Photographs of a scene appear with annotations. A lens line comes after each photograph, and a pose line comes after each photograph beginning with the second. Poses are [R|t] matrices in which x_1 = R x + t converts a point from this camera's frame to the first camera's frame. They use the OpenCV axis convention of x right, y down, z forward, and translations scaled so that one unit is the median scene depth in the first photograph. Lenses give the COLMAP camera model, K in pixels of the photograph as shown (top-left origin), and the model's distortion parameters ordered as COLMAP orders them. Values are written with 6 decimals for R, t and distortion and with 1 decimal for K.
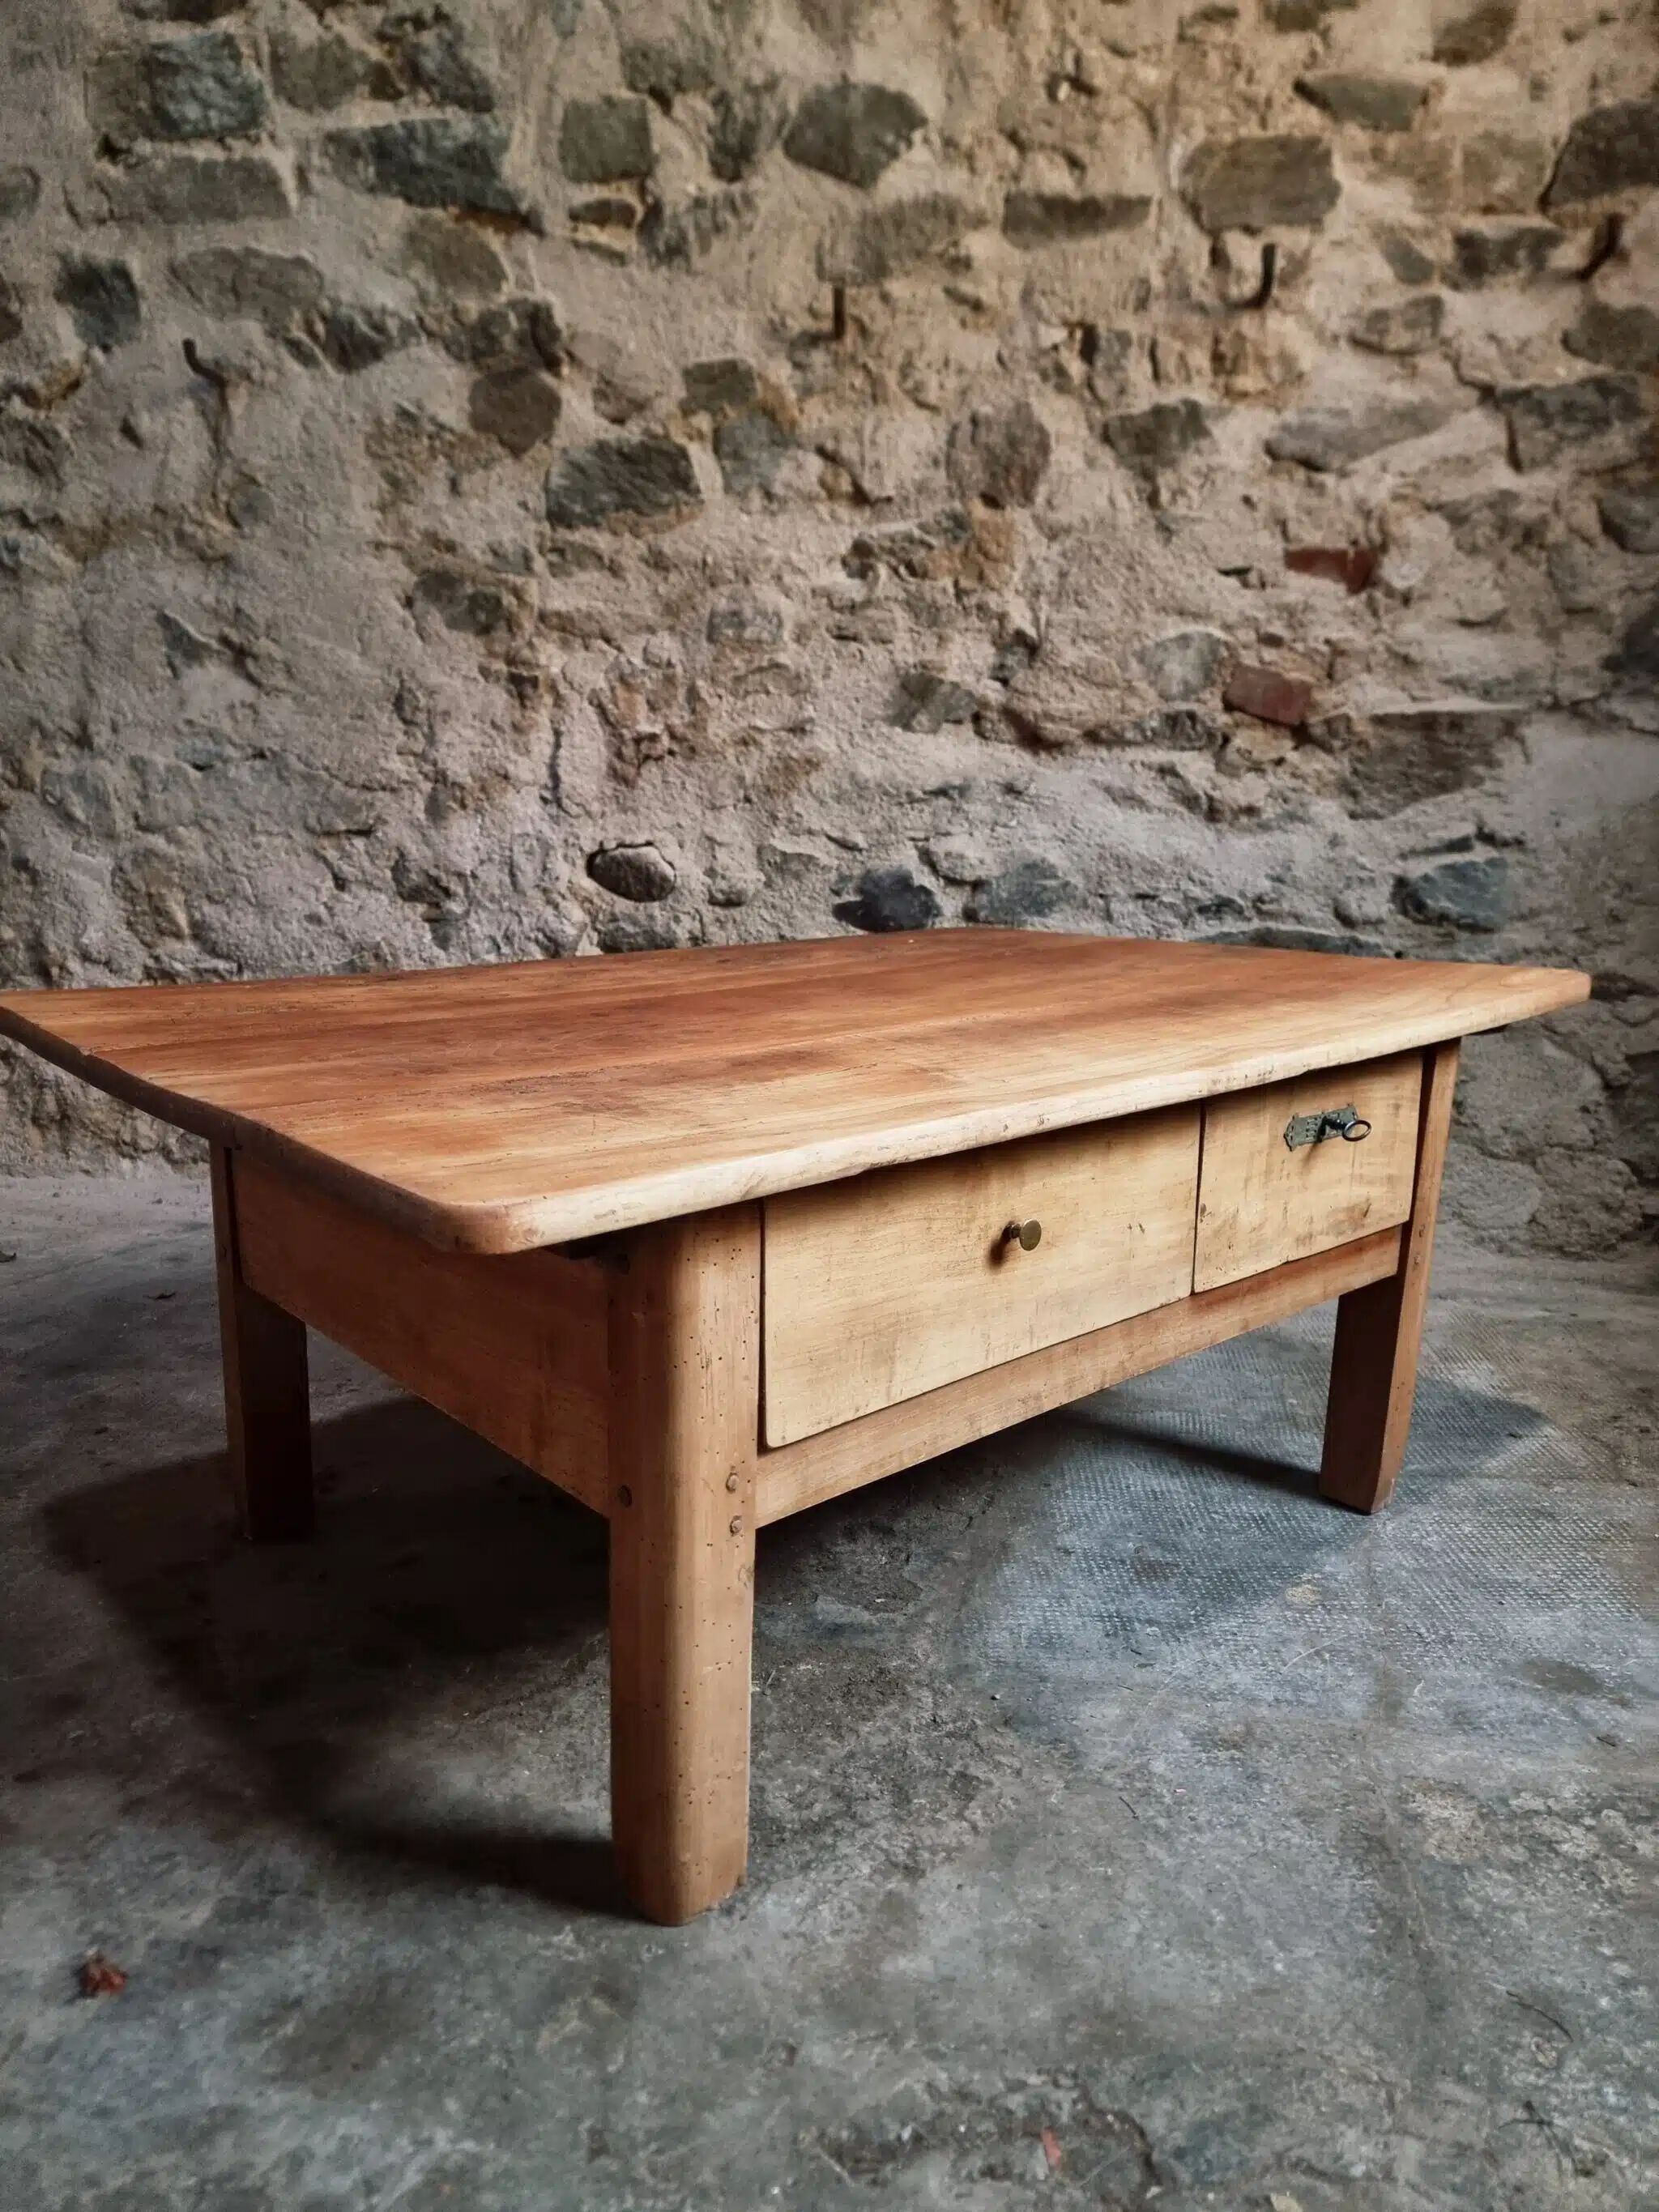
lens RADIAL K [[1533.8, 0, 820.2], [0, 1533.8, 1101.0], [0, 0, 1]] dist [0.068150, -0.066292]
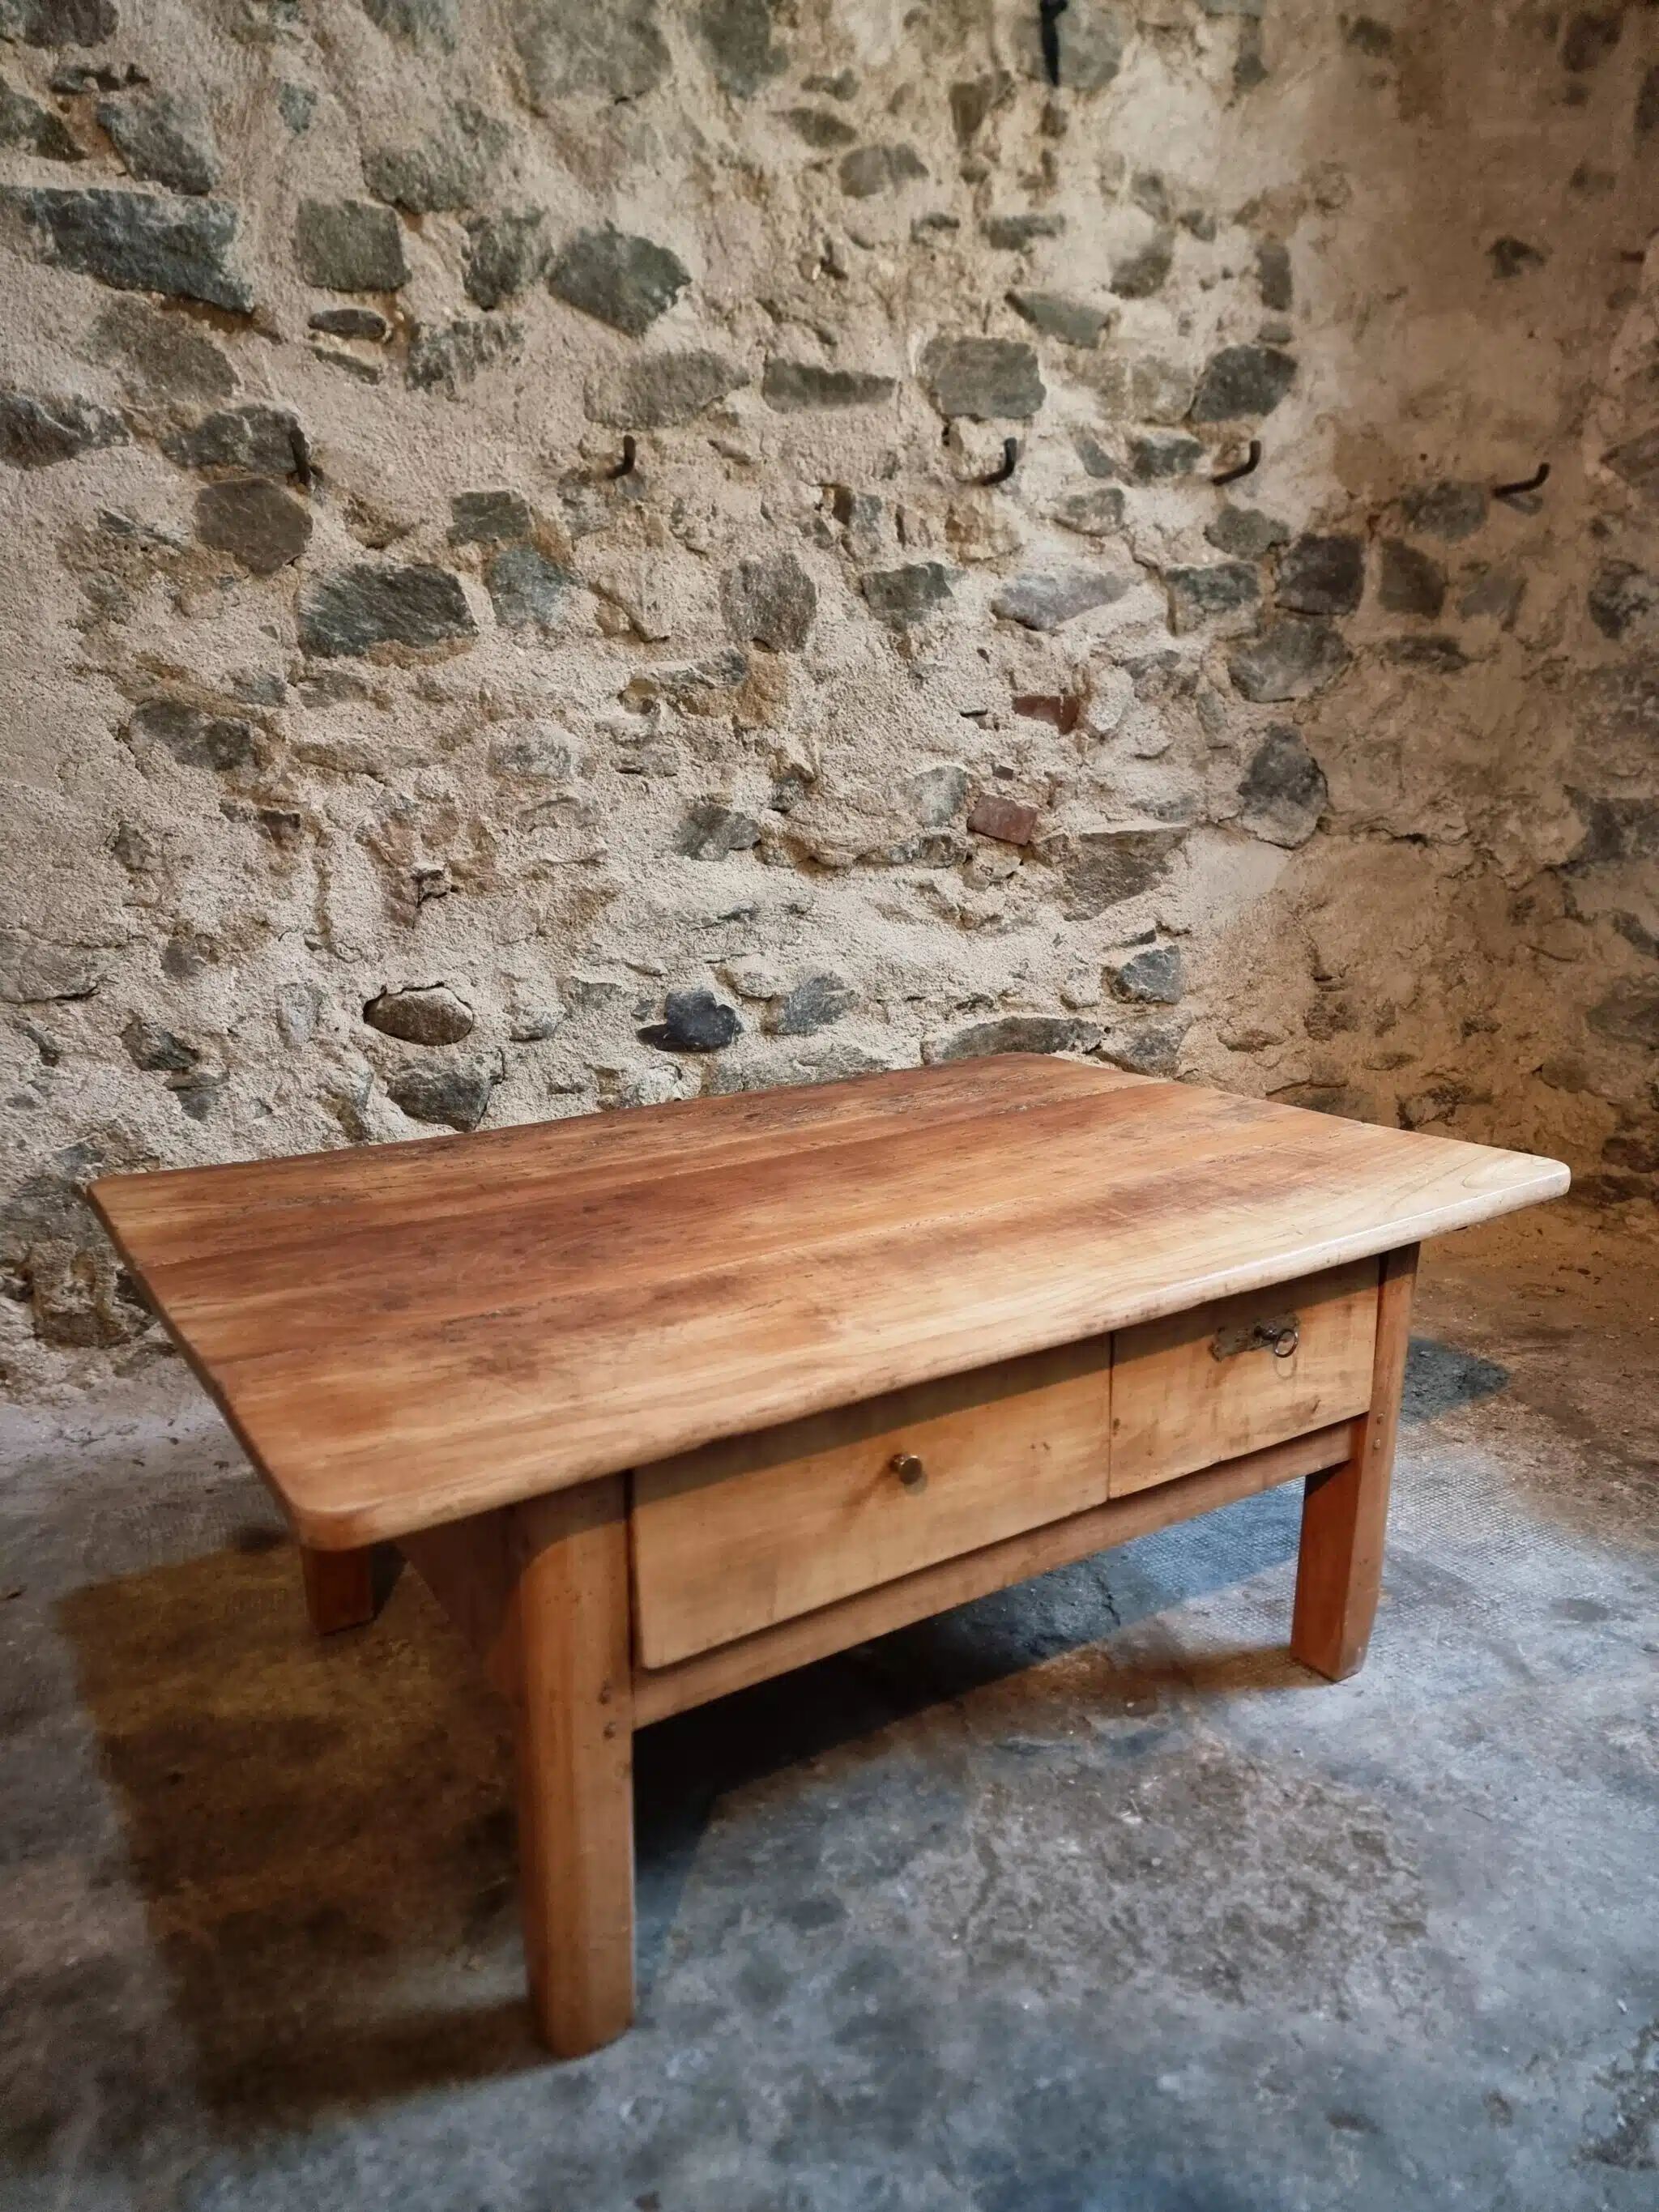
lens RADIAL K [[1512.5, 0, 787.8], [0, 1512.5, 1103.1], [0, 0, 1]] dist [0.088692, -0.082640]
pose [[0.881151, -0.124796, 0.456069, -0.382149], [0.117874, 0.992065, 0.043725, -0.117041], [-0.457907, 0.015231, 0.888870, 0.067801]]
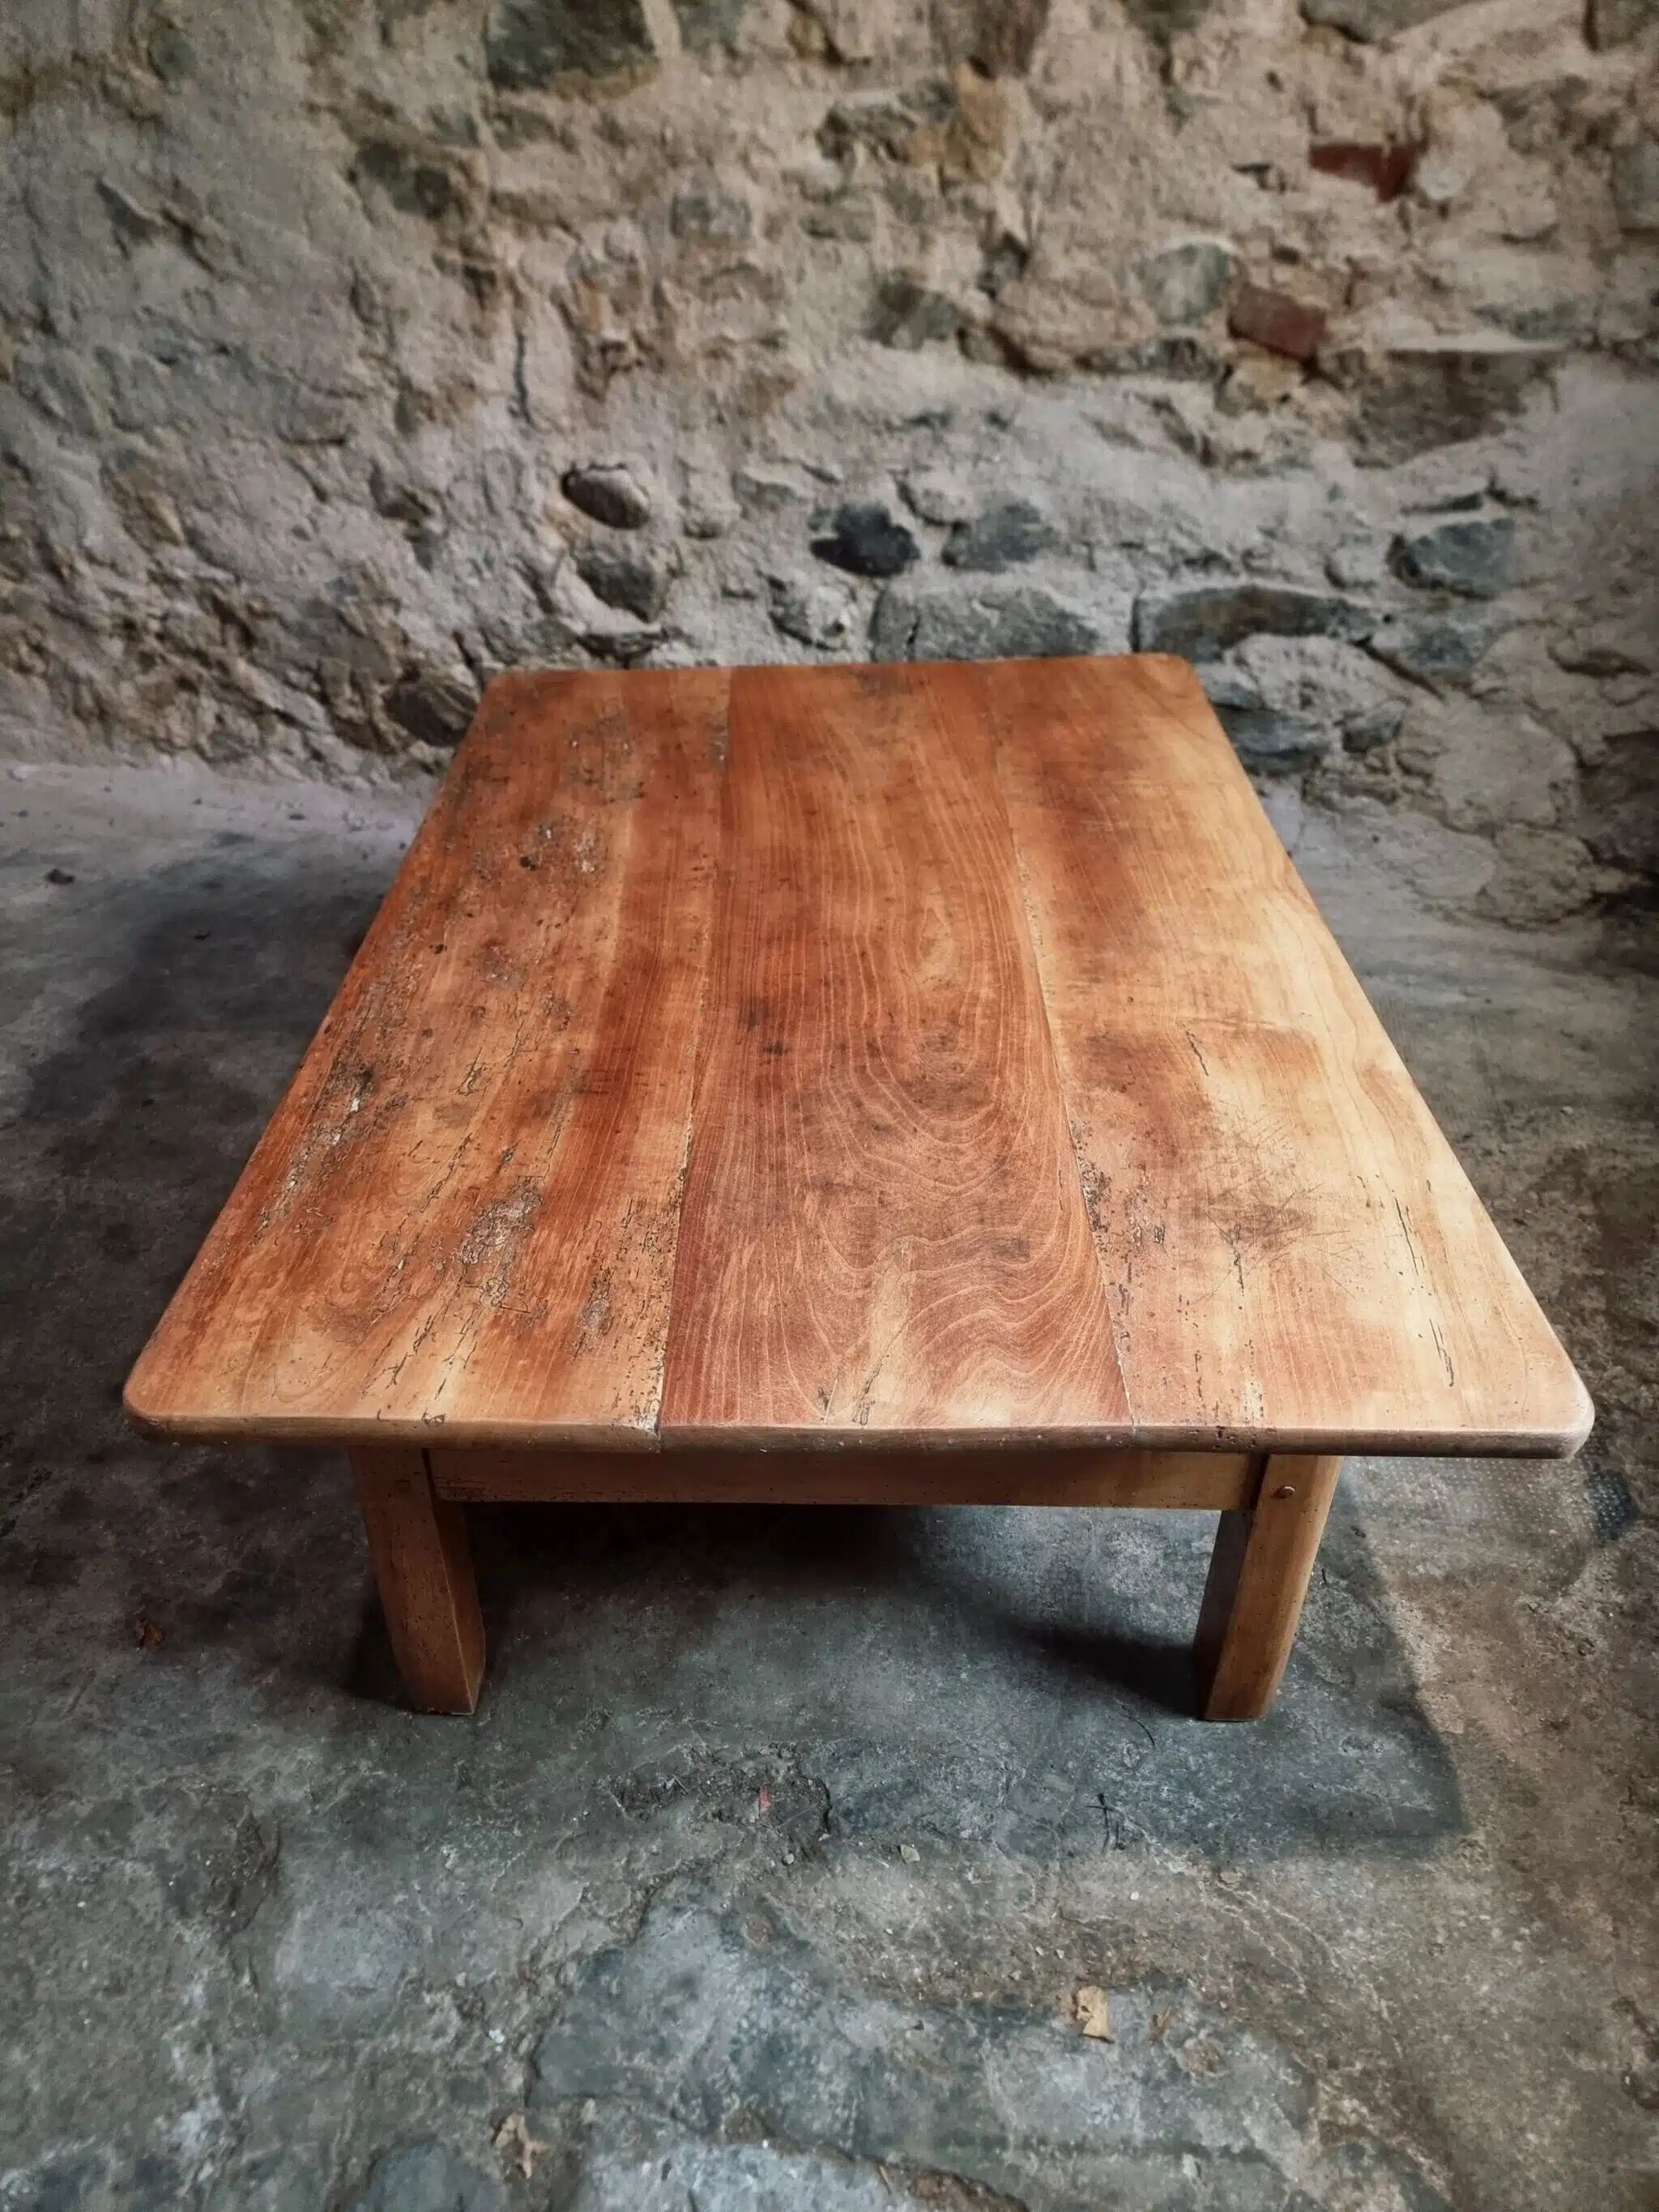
lens RADIAL K [[1547.0, 0, 805.4], [0, 1547.0, 1105.4], [0, 0, 1]] dist [0.050550, -0.047986]
pose [[0.995694, 0.036938, -0.085028, 0.106247], [-0.000981, 0.921337, 0.388763, -0.189281], [0.092700, -0.387005, 0.917406, -0.036637]]
